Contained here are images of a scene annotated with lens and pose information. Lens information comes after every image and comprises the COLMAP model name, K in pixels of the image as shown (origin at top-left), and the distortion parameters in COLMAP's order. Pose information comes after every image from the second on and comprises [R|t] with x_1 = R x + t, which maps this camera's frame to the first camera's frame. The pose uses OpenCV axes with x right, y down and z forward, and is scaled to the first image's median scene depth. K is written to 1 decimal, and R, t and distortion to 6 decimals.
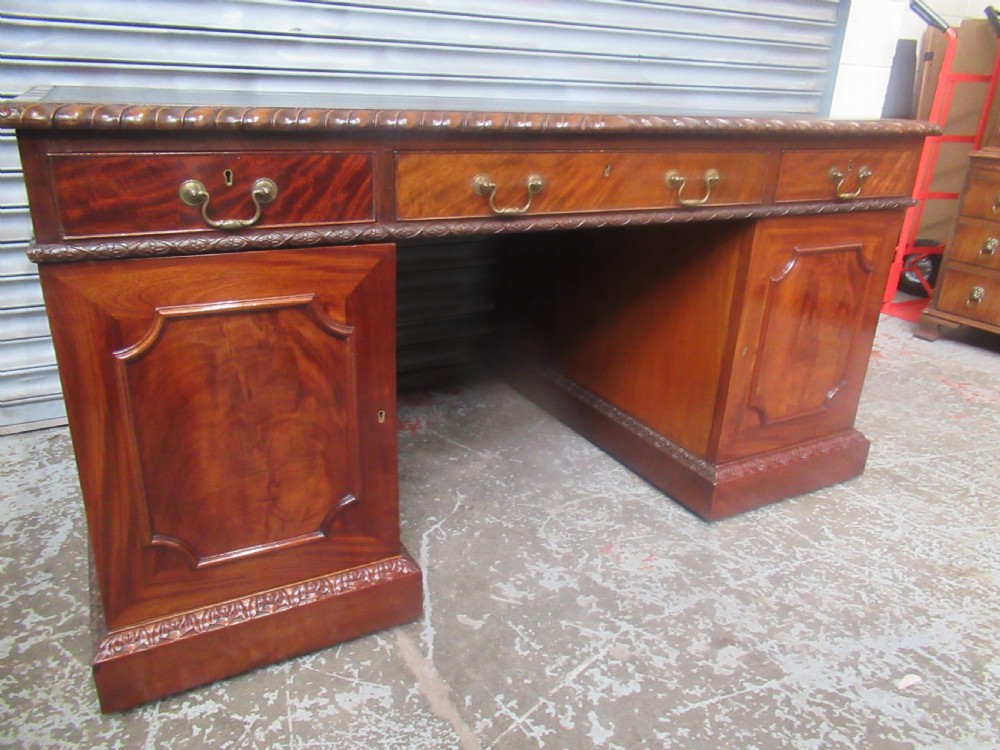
lens RADIAL K [[752.0, 0, 489.1], [0, 752.0, 382.7], [0, 0, 1]] dist [-0.013031, 0.011270]
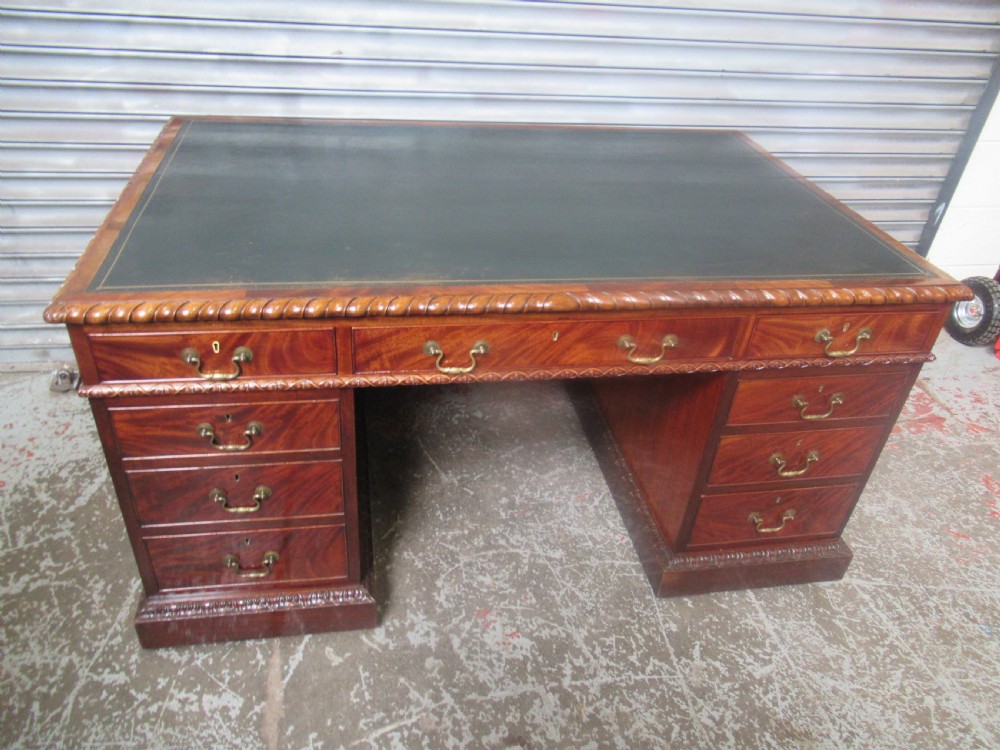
lens RADIAL K [[752.0, 0, 488.6], [0, 752.0, 379.8], [0, 0, 1]] dist [-0.013031, 0.011270]
pose [[0.947817, 0.208035, -0.241588, 0.410882], [-0.151845, 0.960867, 0.231684, -0.435257], [0.280332, -0.182910, 0.942315, -0.016635]]
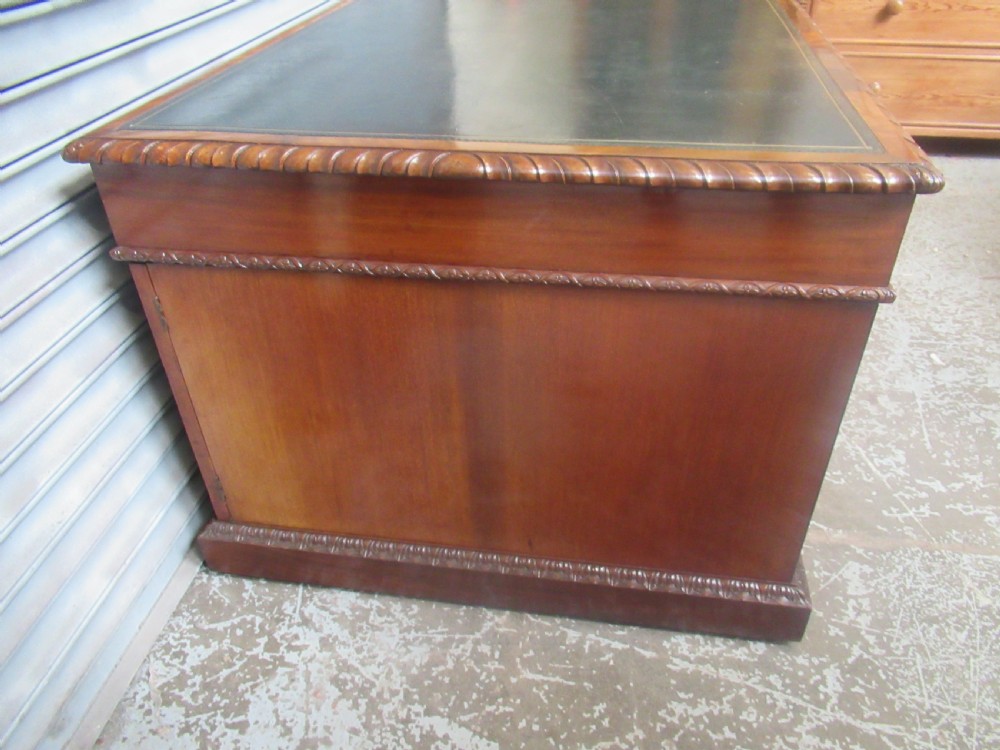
lens RADIAL K [[752.0, 0, 487.6], [0, 752.0, 385.8], [0, 0, 1]] dist [-0.013031, 0.011270]
pose [[0.607079, -0.494733, 0.621848, -0.957940], [0.339217, 0.869011, 0.360211, -0.419846], [-0.718601, -0.007735, 0.695380, 0.494632]]
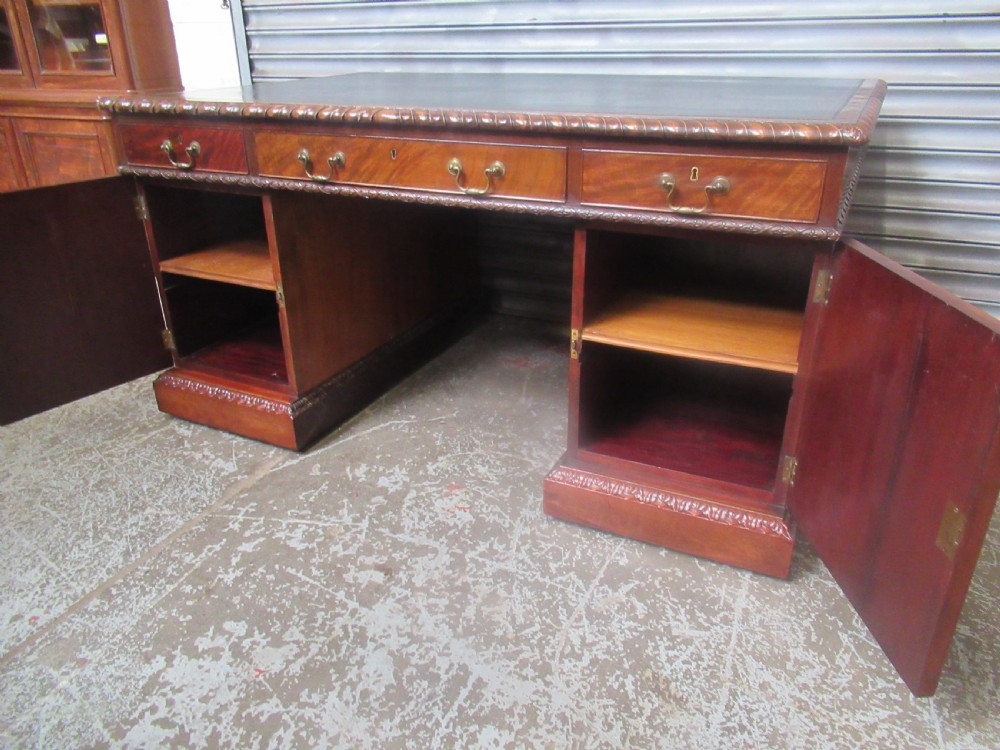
lens RADIAL K [[752.0, 0, 484.0], [0, 752.0, 370.6], [0, 0, 1]] dist [-0.013031, 0.011270]
pose [[0.575028, 0.305037, -0.759141, 1.116485], [-0.267768, 0.946959, 0.177679, -0.181548], [0.773074, 0.101103, 0.626207, 0.336699]]
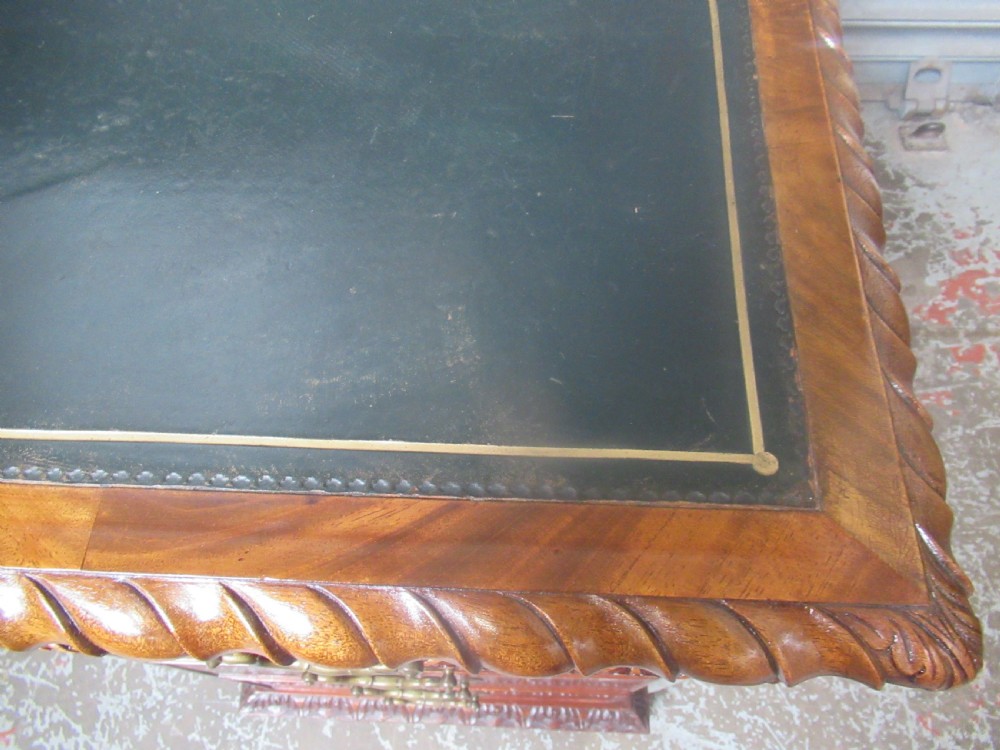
lens RADIAL K [[752.0, 0, 491.7], [0, 752.0, 378.2], [0, 0, 1]] dist [-0.013031, 0.011270]
pose [[0.857627, 0.436709, -0.271589, 0.696361], [-0.133854, 0.699457, 0.702027, -0.572837], [0.496547, -0.565724, 0.658329, 1.052403]]
